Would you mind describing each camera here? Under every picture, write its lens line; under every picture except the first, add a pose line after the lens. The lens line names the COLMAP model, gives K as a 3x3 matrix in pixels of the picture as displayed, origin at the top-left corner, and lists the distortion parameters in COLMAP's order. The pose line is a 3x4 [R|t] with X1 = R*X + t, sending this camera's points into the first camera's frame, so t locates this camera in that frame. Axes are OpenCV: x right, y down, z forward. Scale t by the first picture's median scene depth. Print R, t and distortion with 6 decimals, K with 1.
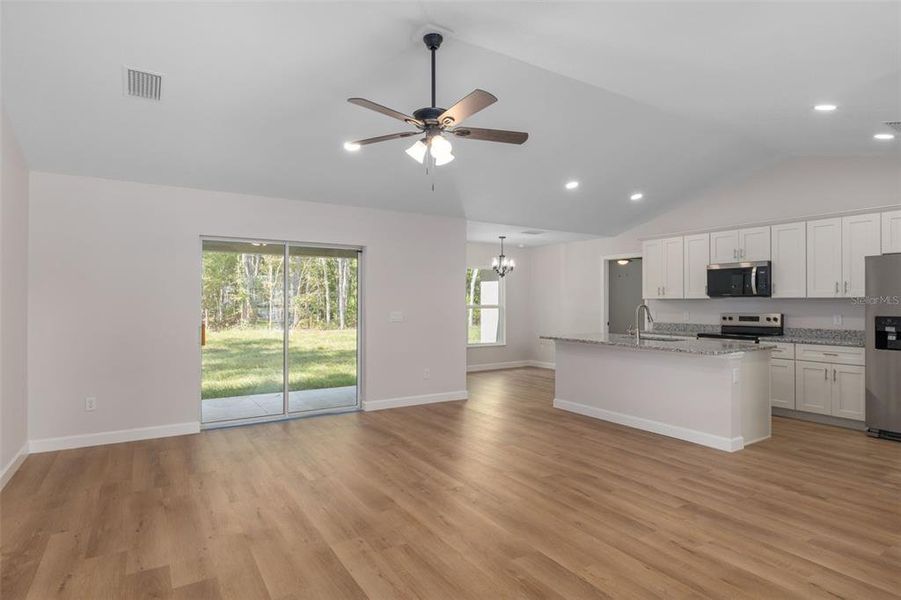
lens RADIAL K [[493.4, 0, 455.4], [0, 493.4, 297.4], [0, 0, 1]] dist [-0.001710, -0.001120]
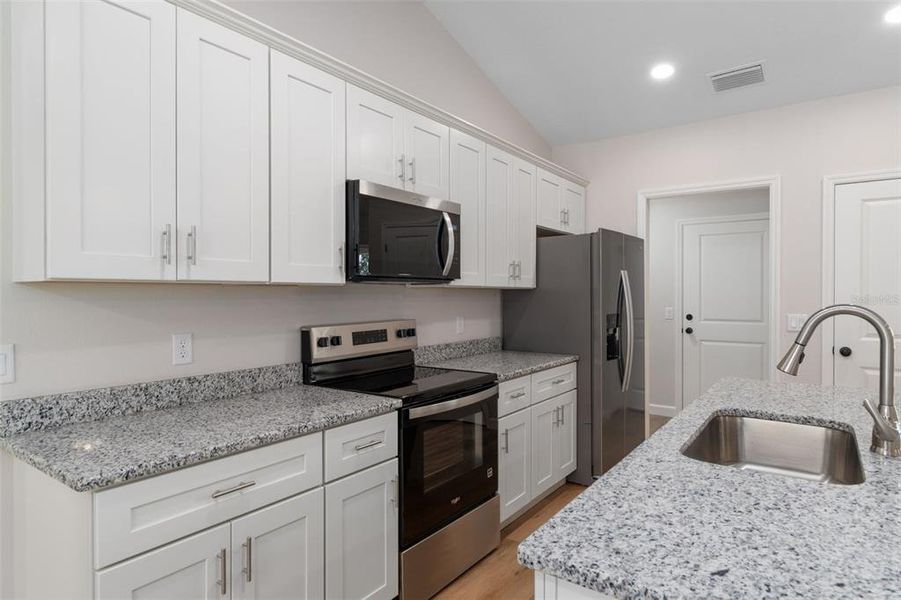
lens RADIAL K [[511.2, 0, 454.5], [0, 511.2, 298.6], [0, 0, 1]] dist [0.004912, 0.000905]
pose [[-0.366367, -0.006680, 0.930447, 0.196190], [-0.007527, 0.999963, 0.004215, 0.010604], [-0.930440, -0.005460, -0.366403, 1.177833]]
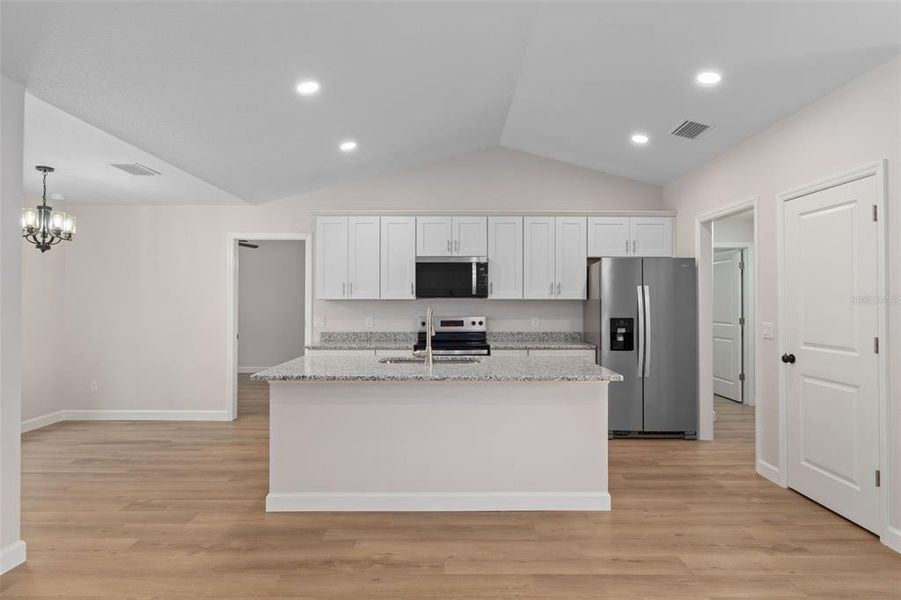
lens RADIAL K [[493.4, 0, 455.4], [0, 493.4, 297.4], [0, 0, 1]] dist [-0.001710, -0.001120]
pose [[0.534643, 0.008412, 0.845036, -0.132285], [-0.007529, 0.999958, -0.005190, 0.002975], [-0.845045, -0.003588, 0.534683, 0.583155]]
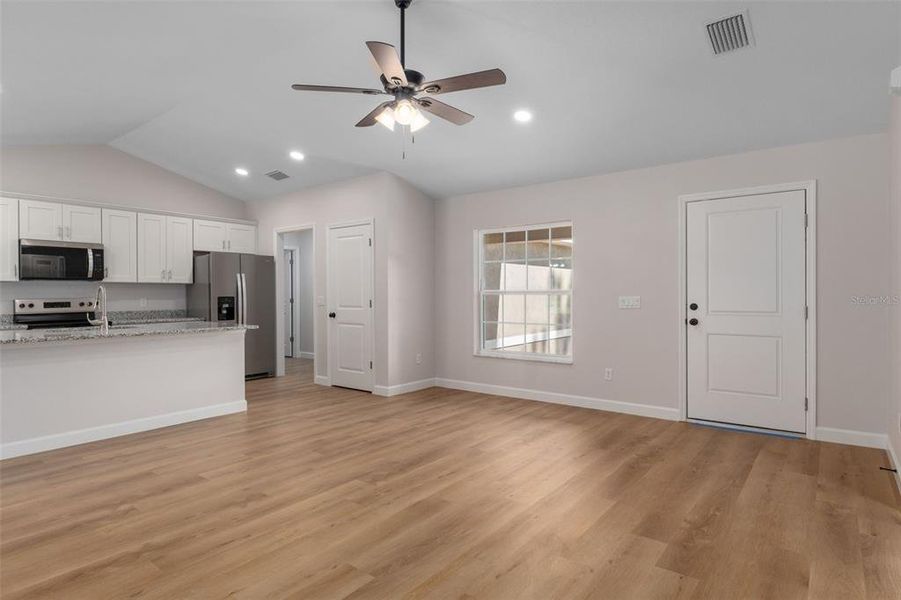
lens RADIAL K [[493.4, 0, 455.4], [0, 493.4, 297.4], [0, 0, 1]] dist [-0.001710, -0.001120]
pose [[-0.339868, -0.007773, 0.940441, -0.530888], [-0.004342, 0.999968, 0.006696, 0.022335], [-0.940463, -0.001808, -0.339891, 0.674859]]
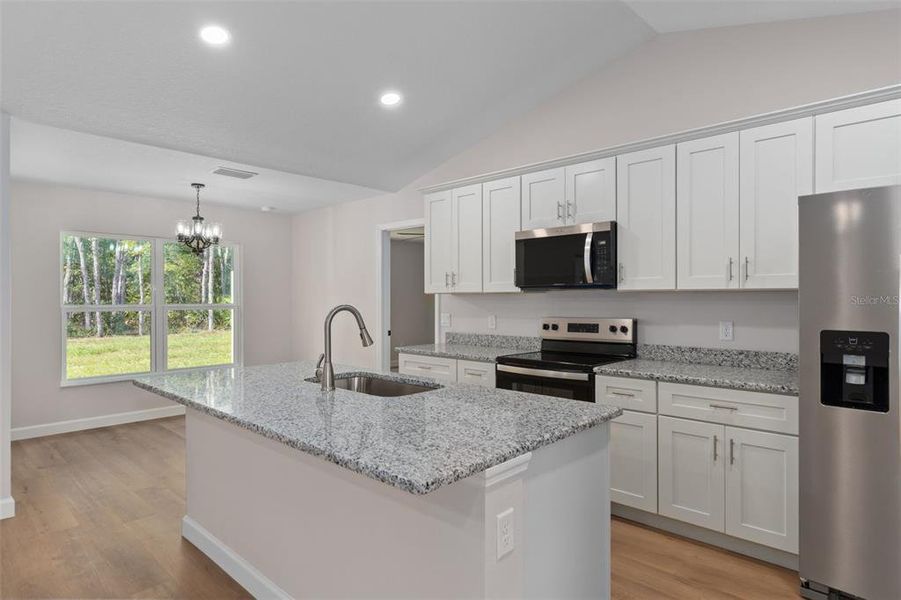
lens RADIAL K [[511.2, 0, 454.5], [0, 511.2, 298.6], [0, 0, 1]] dist [0.004912, 0.000905]
pose [[0.969834, -0.004620, 0.243724, 0.335164], [0.001821, 0.999930, 0.011708, 0.002859], [-0.243761, -0.010911, 0.969774, 0.505523]]
